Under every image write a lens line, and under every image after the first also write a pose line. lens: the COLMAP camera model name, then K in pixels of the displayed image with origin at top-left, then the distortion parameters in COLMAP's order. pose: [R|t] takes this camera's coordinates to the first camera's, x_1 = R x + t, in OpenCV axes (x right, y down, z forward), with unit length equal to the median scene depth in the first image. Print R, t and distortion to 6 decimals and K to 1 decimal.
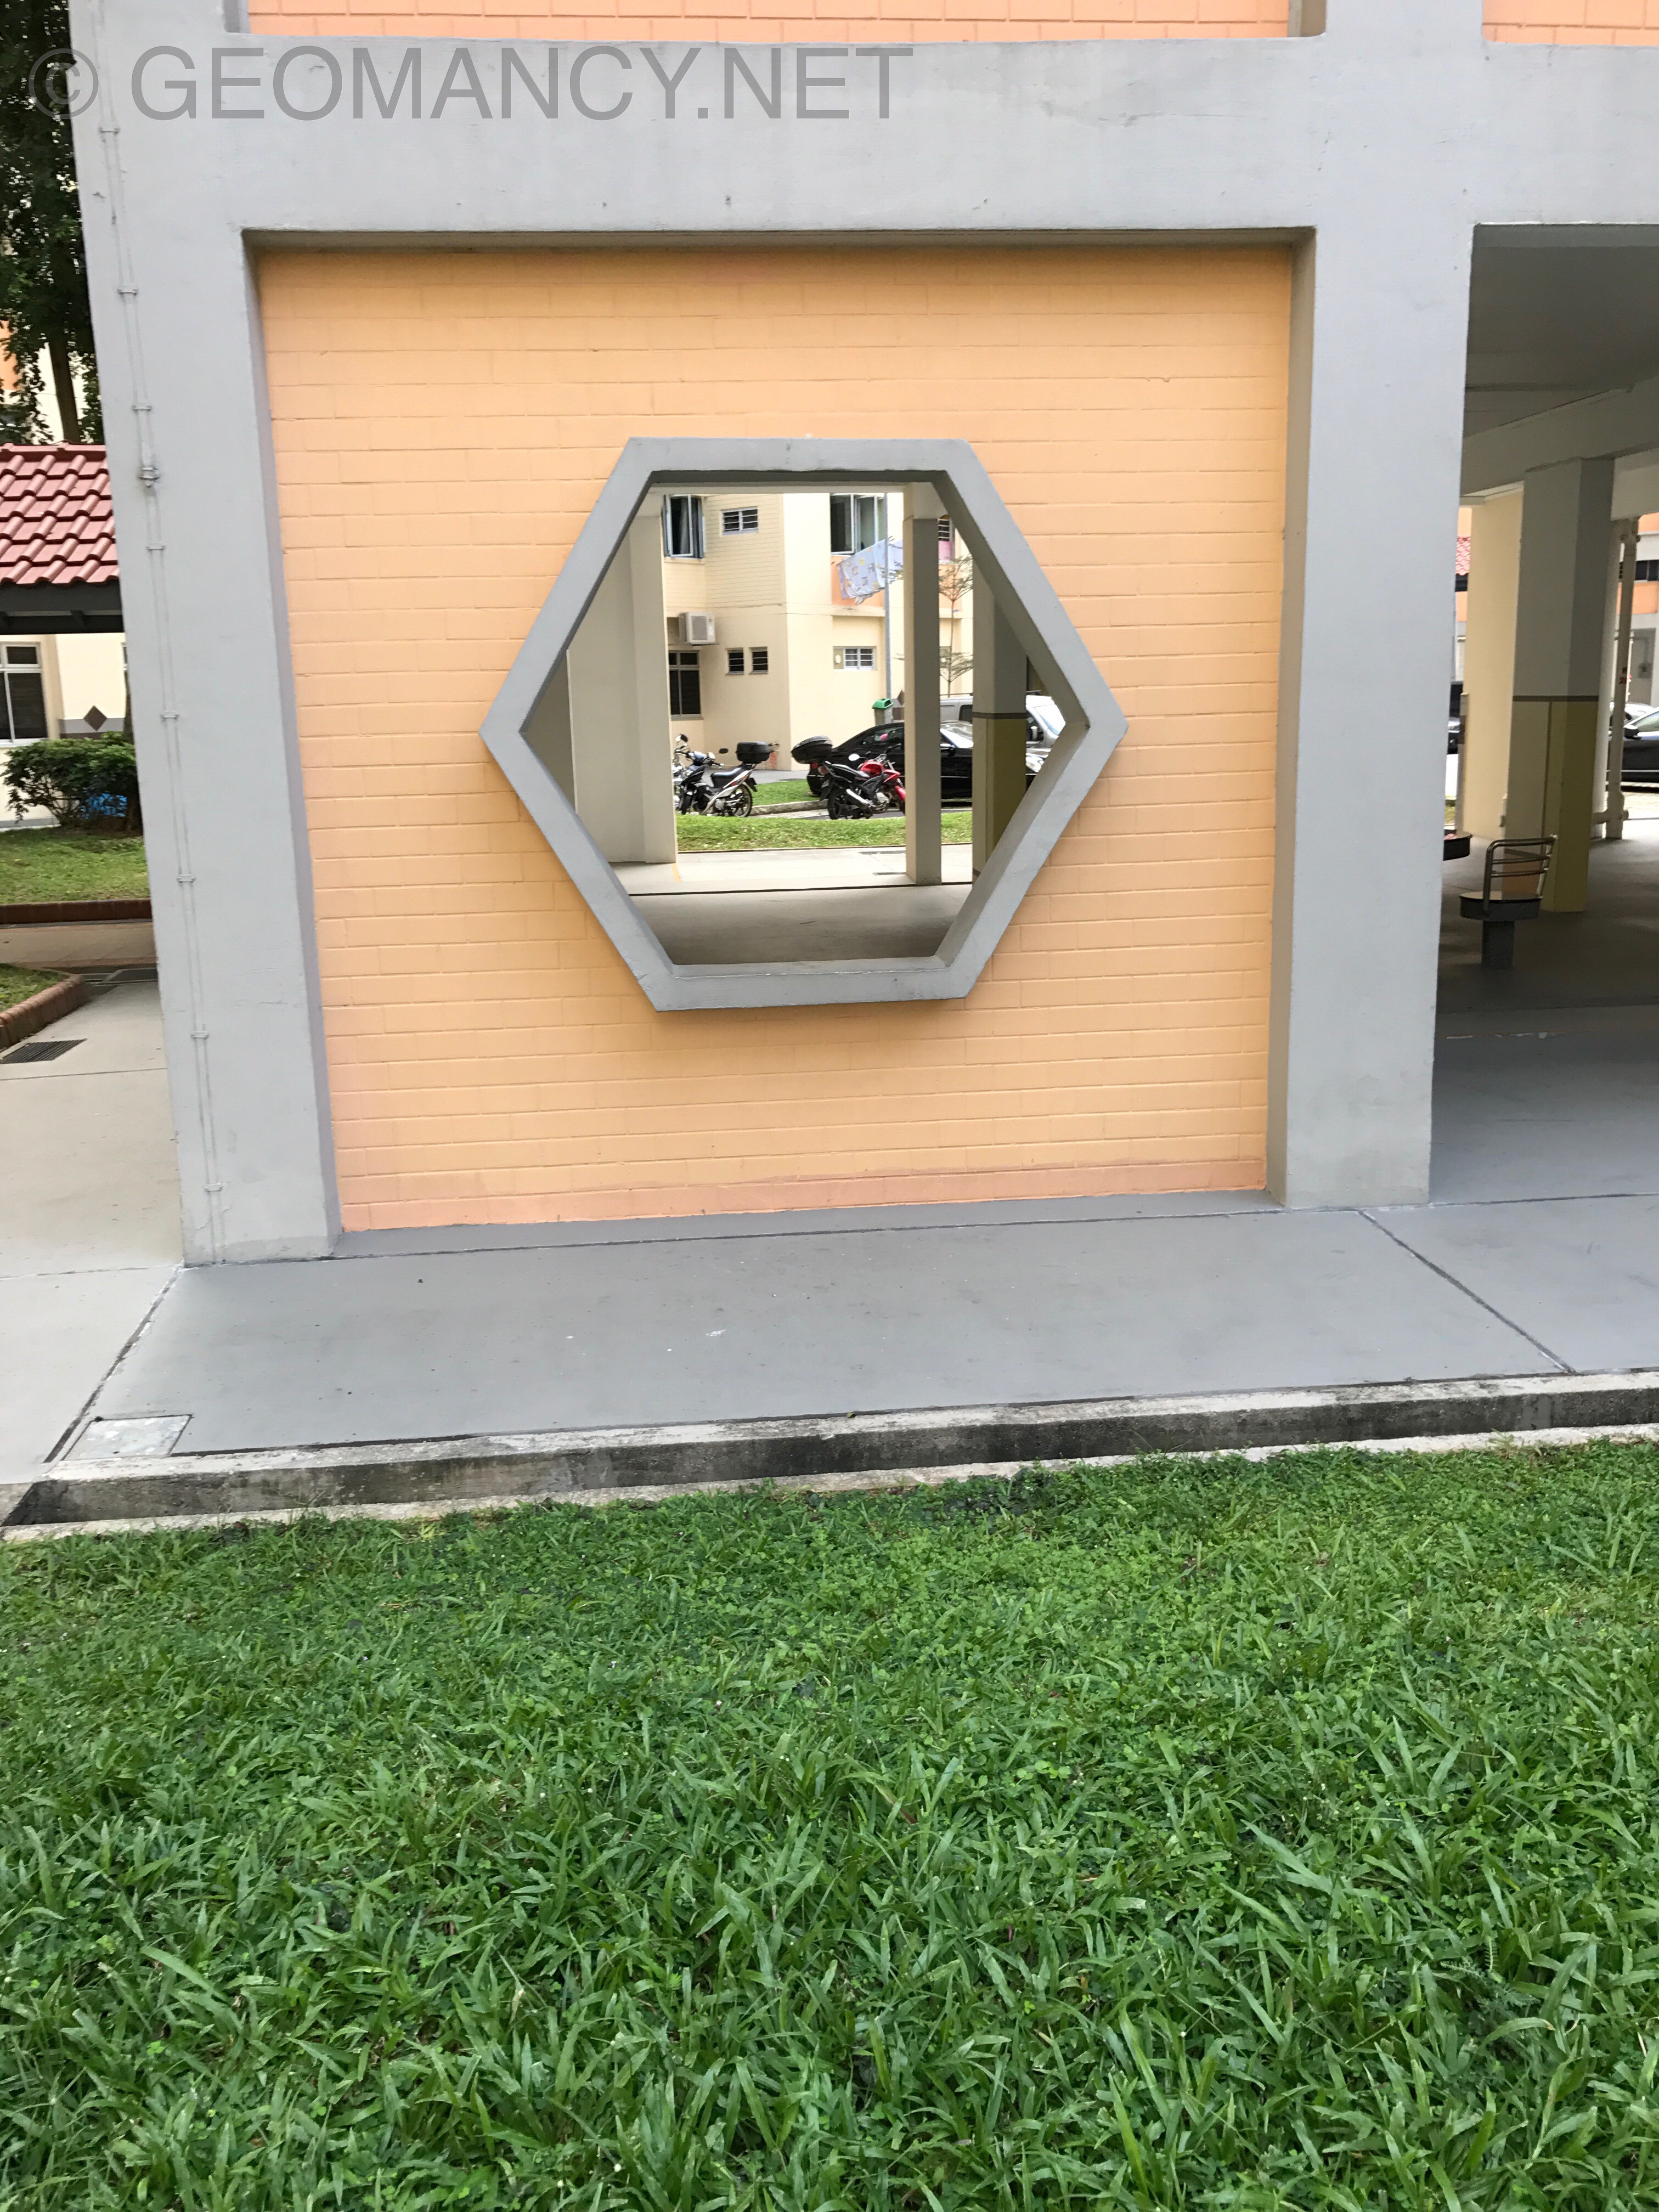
lens RADIAL K [[1802.6, 0, 848.4], [0, 1802.6, 1116.9], [0, 0, 1]] dist [0.214455, -0.520098]
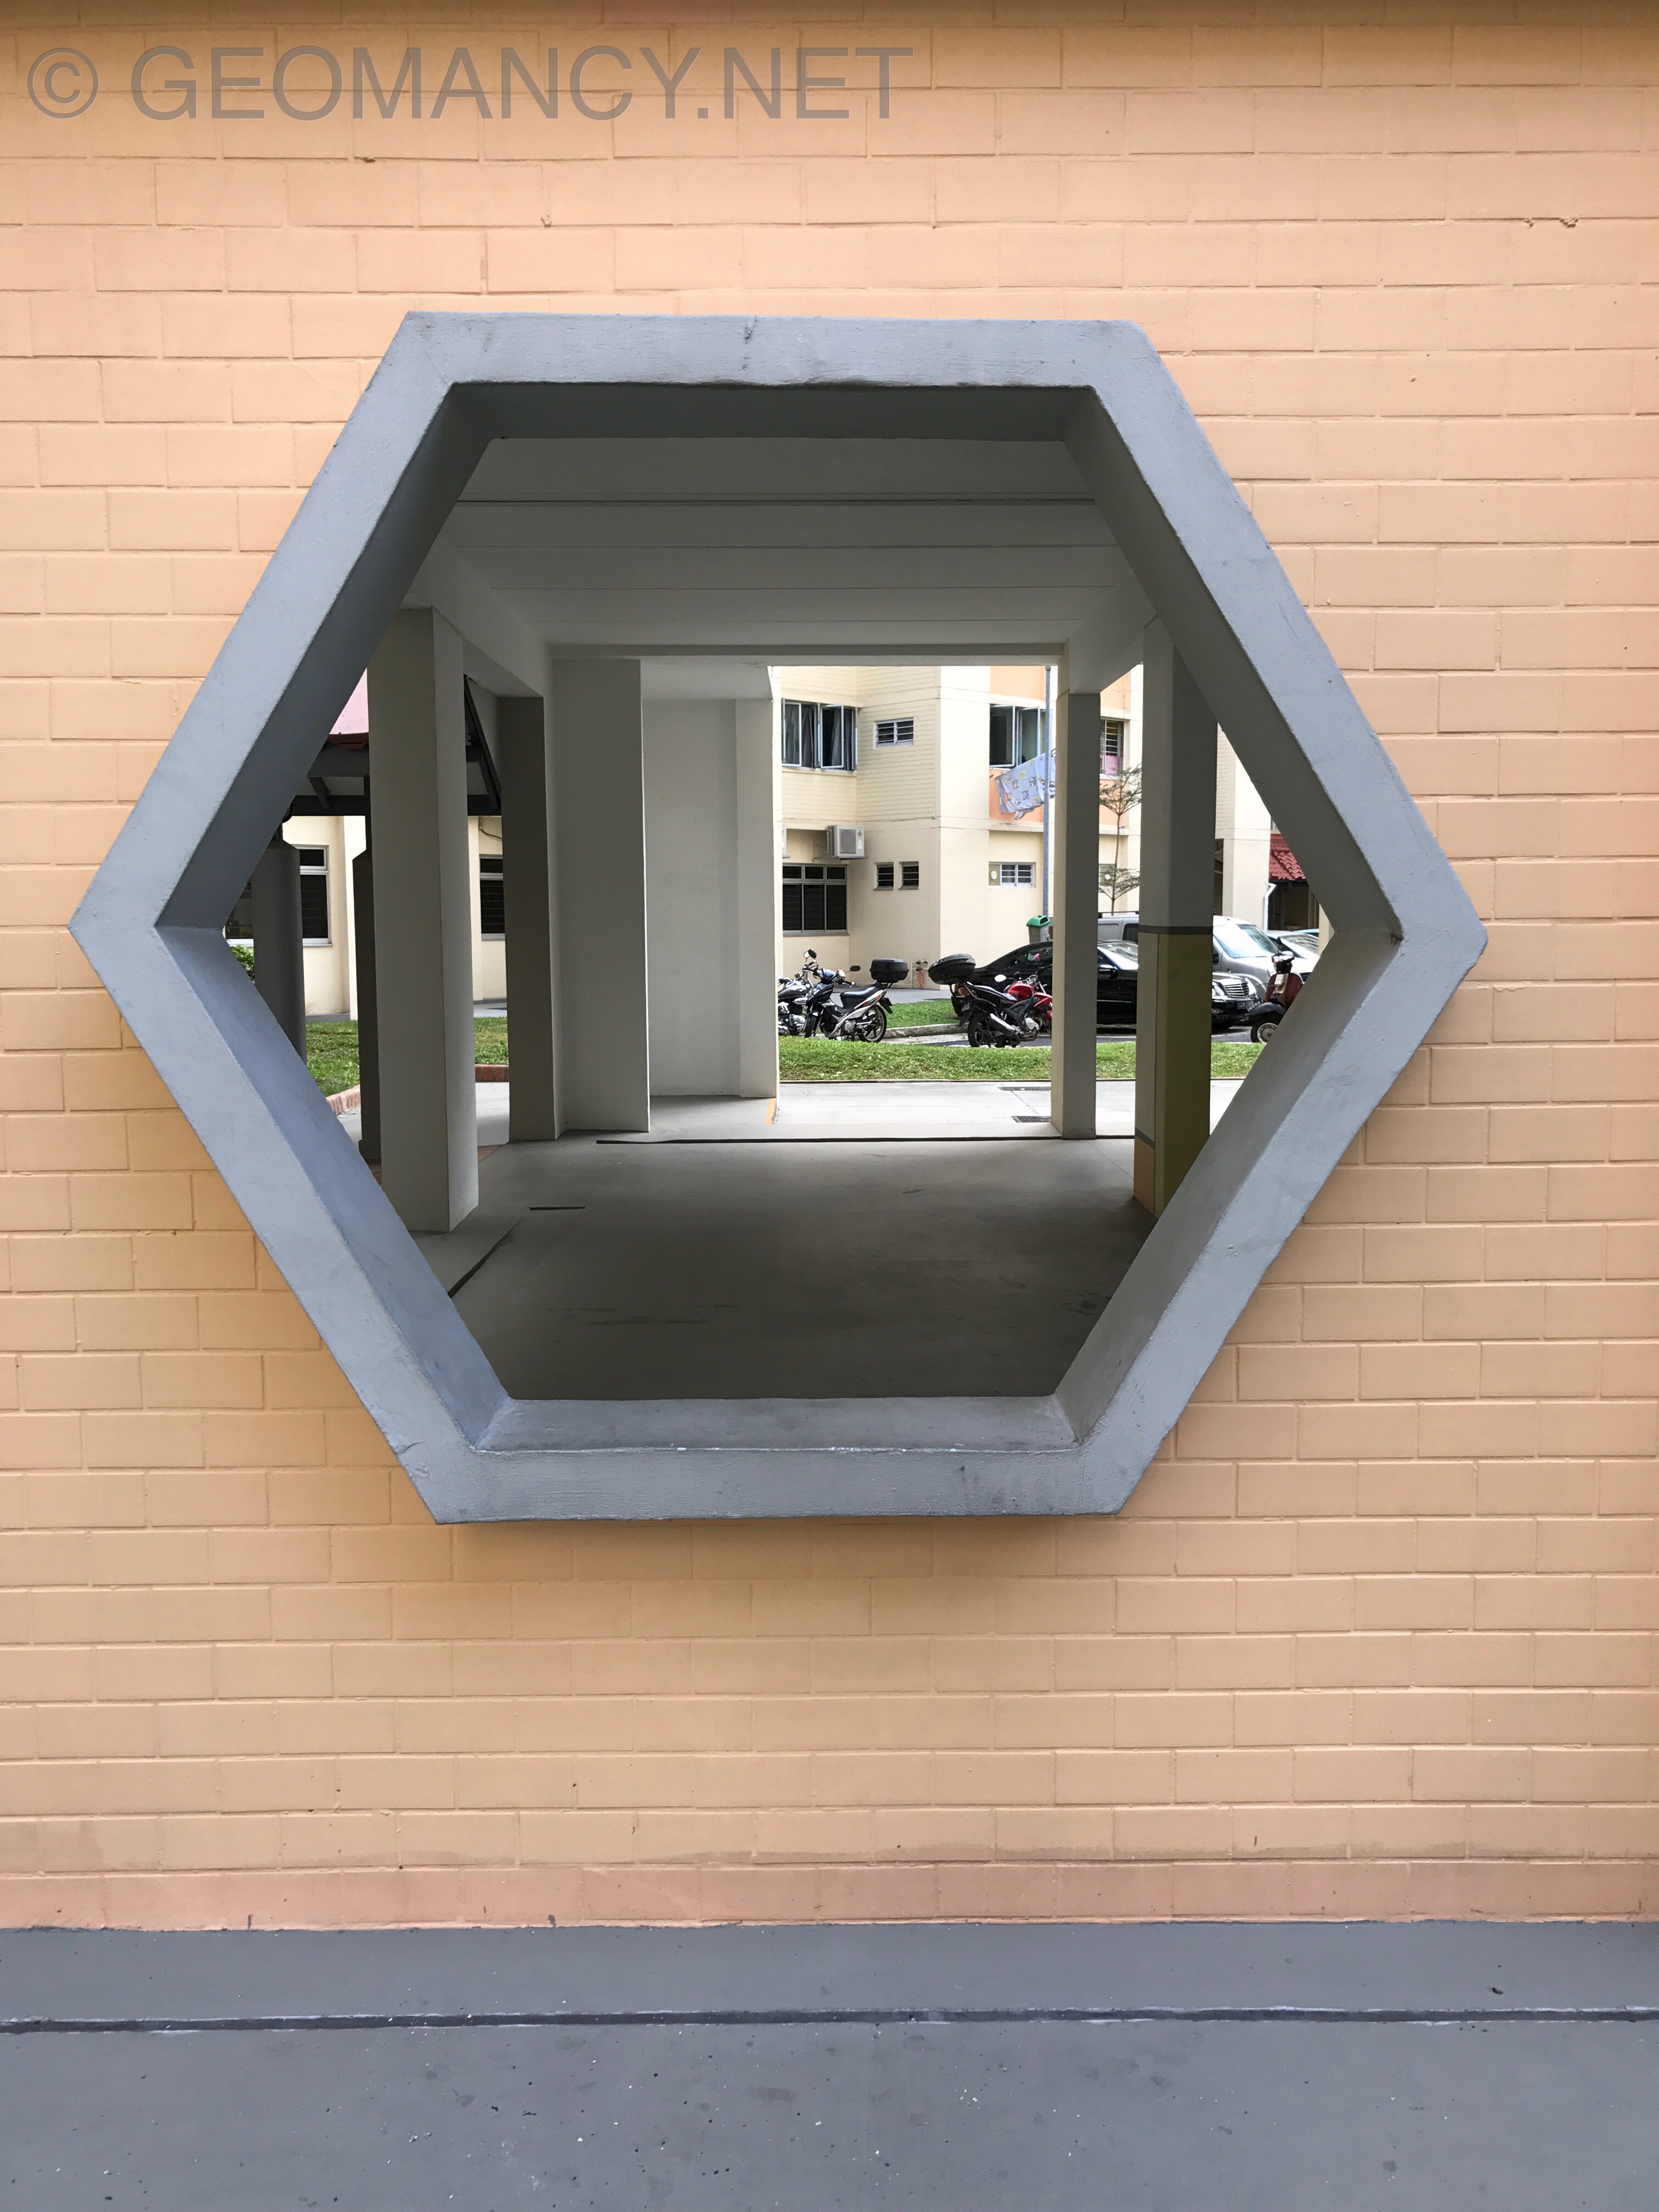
lens RADIAL K [[1802.6, 0, 848.4], [0, 1802.6, 1116.9], [0, 0, 1]] dist [0.214455, -0.520098]
pose [[0.995679, 0.028527, -0.088373, 0.009143], [-0.038613, 0.992659, -0.114621, -0.028275], [0.084454, 0.117538, 0.989471, 0.136322]]
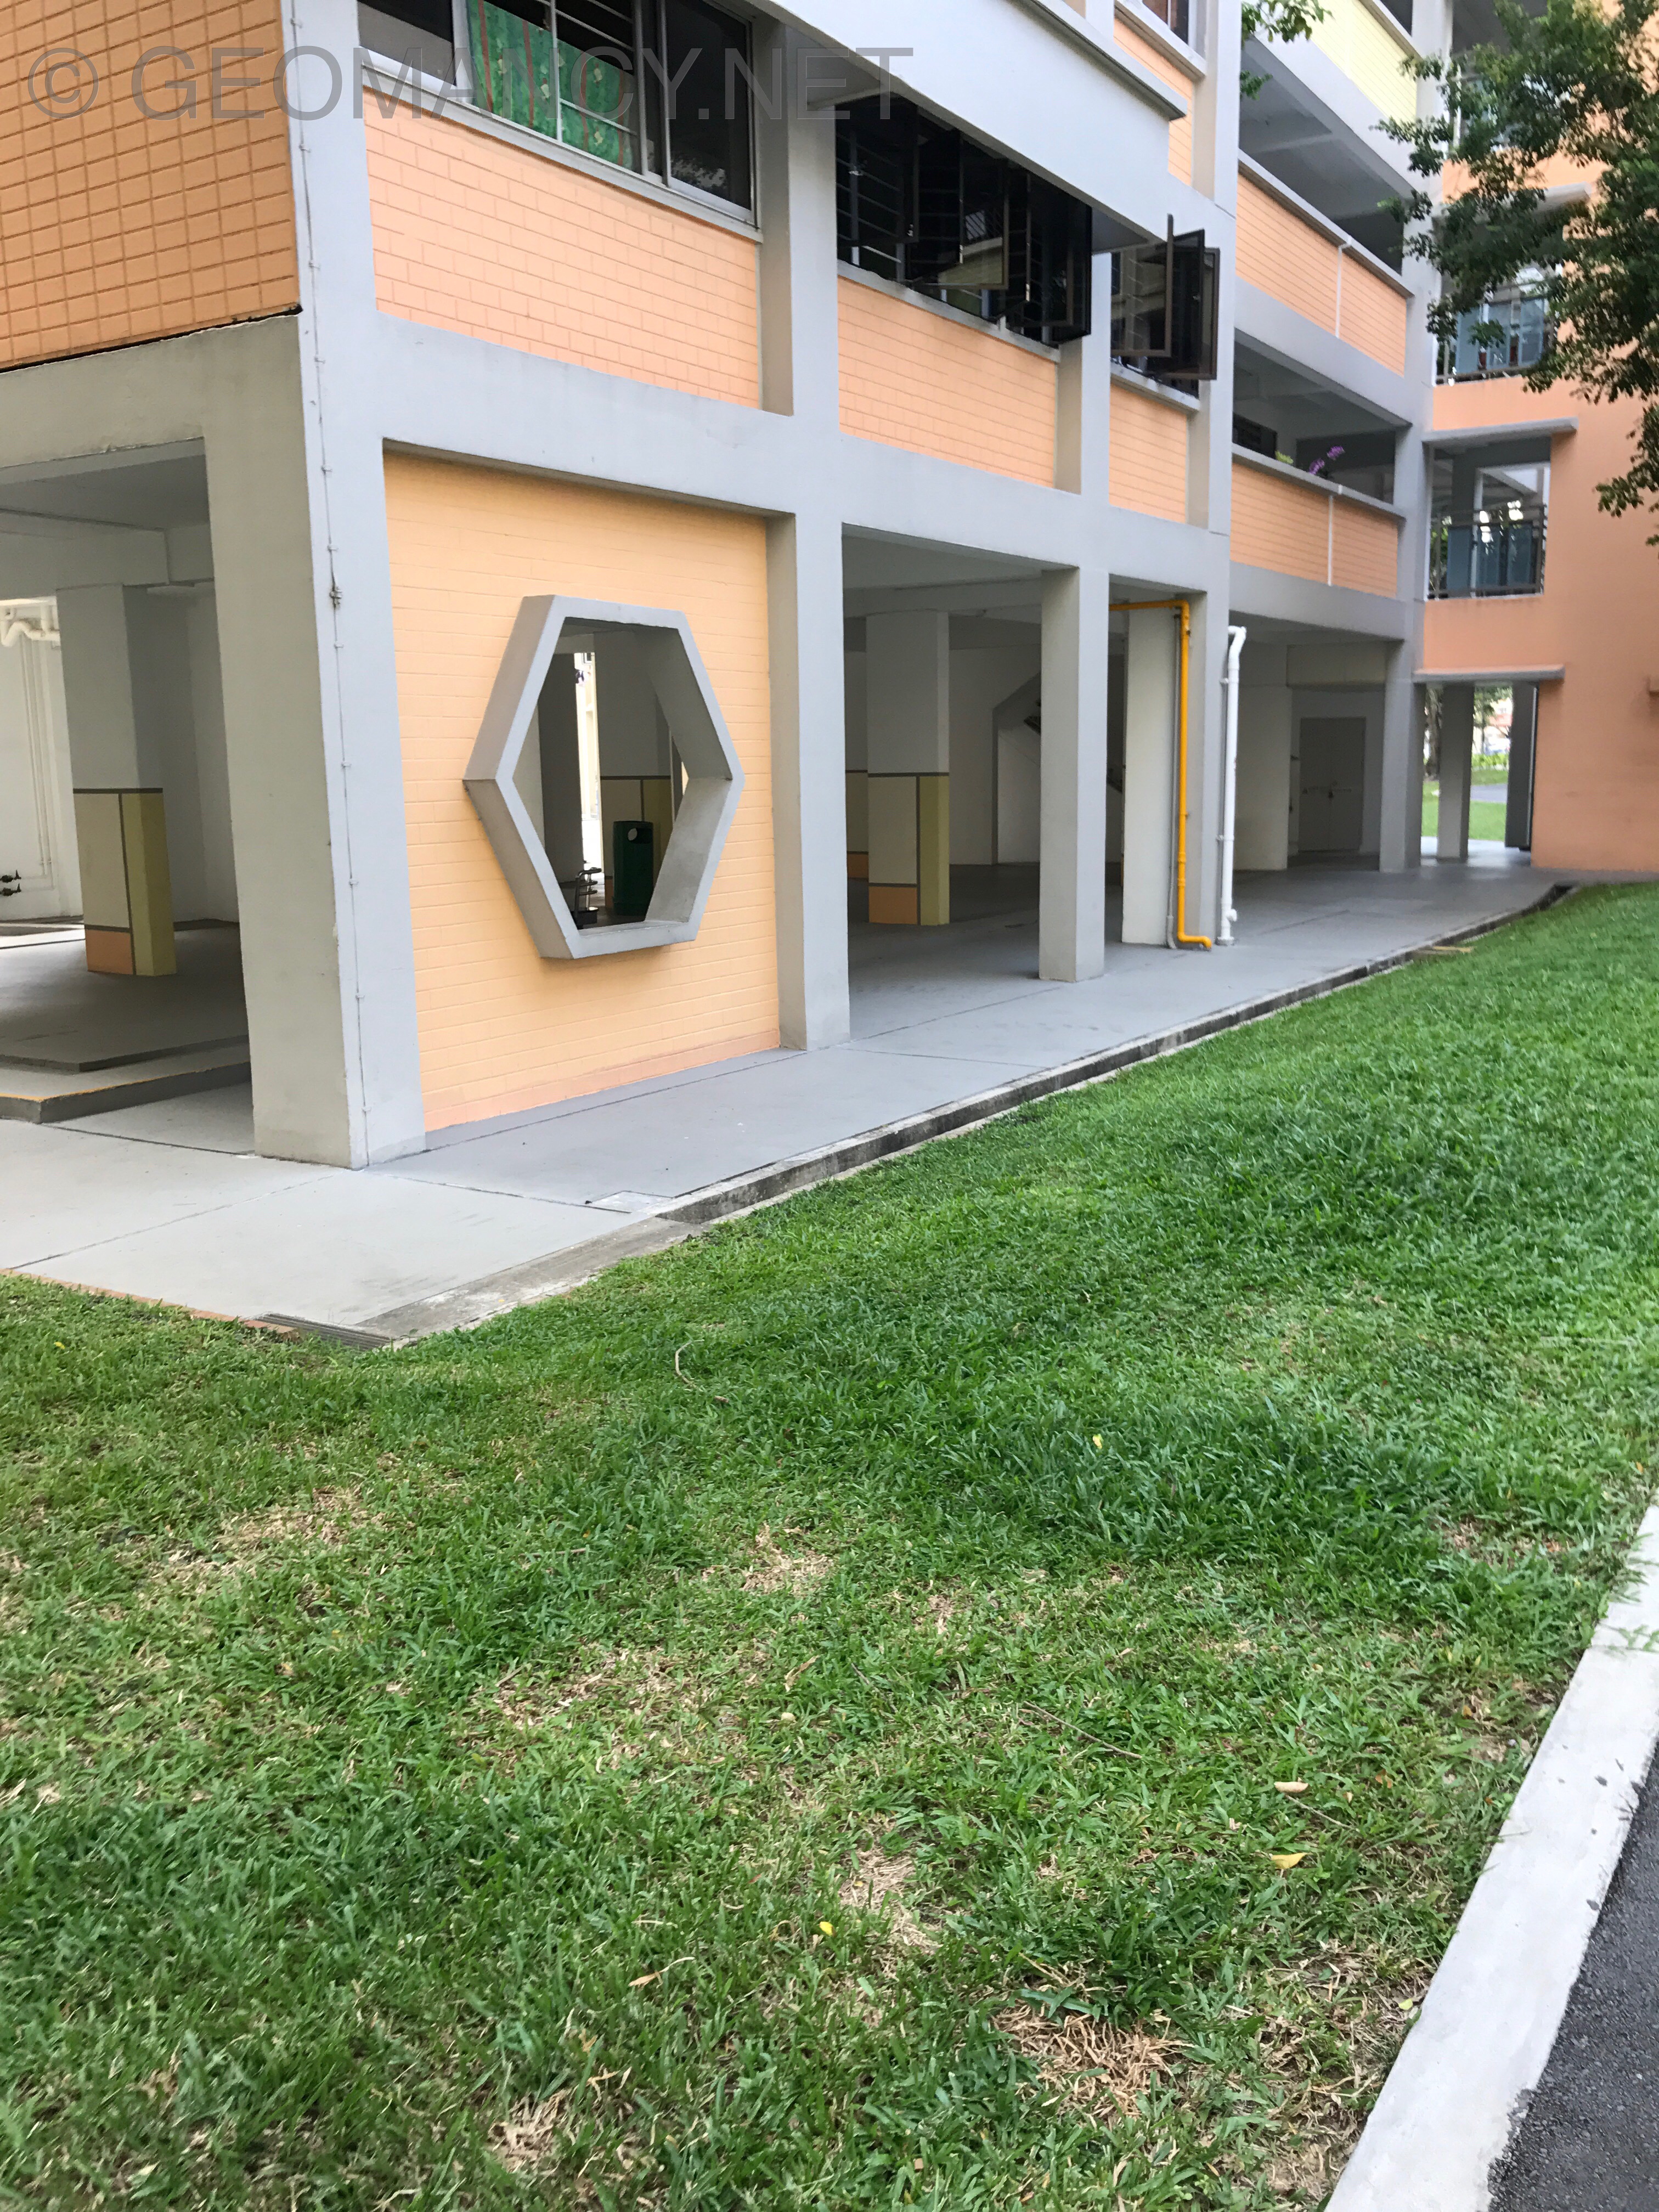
lens RADIAL K [[1802.6, 0, 848.4], [0, 1802.6, 1116.9], [0, 0, 1]] dist [0.214455, -0.520098]
pose [[0.615101, -0.143664, 0.775249, -0.300182], [0.185740, 0.981989, 0.034606, 0.016248], [-0.766258, 0.122709, 0.630707, -0.035674]]
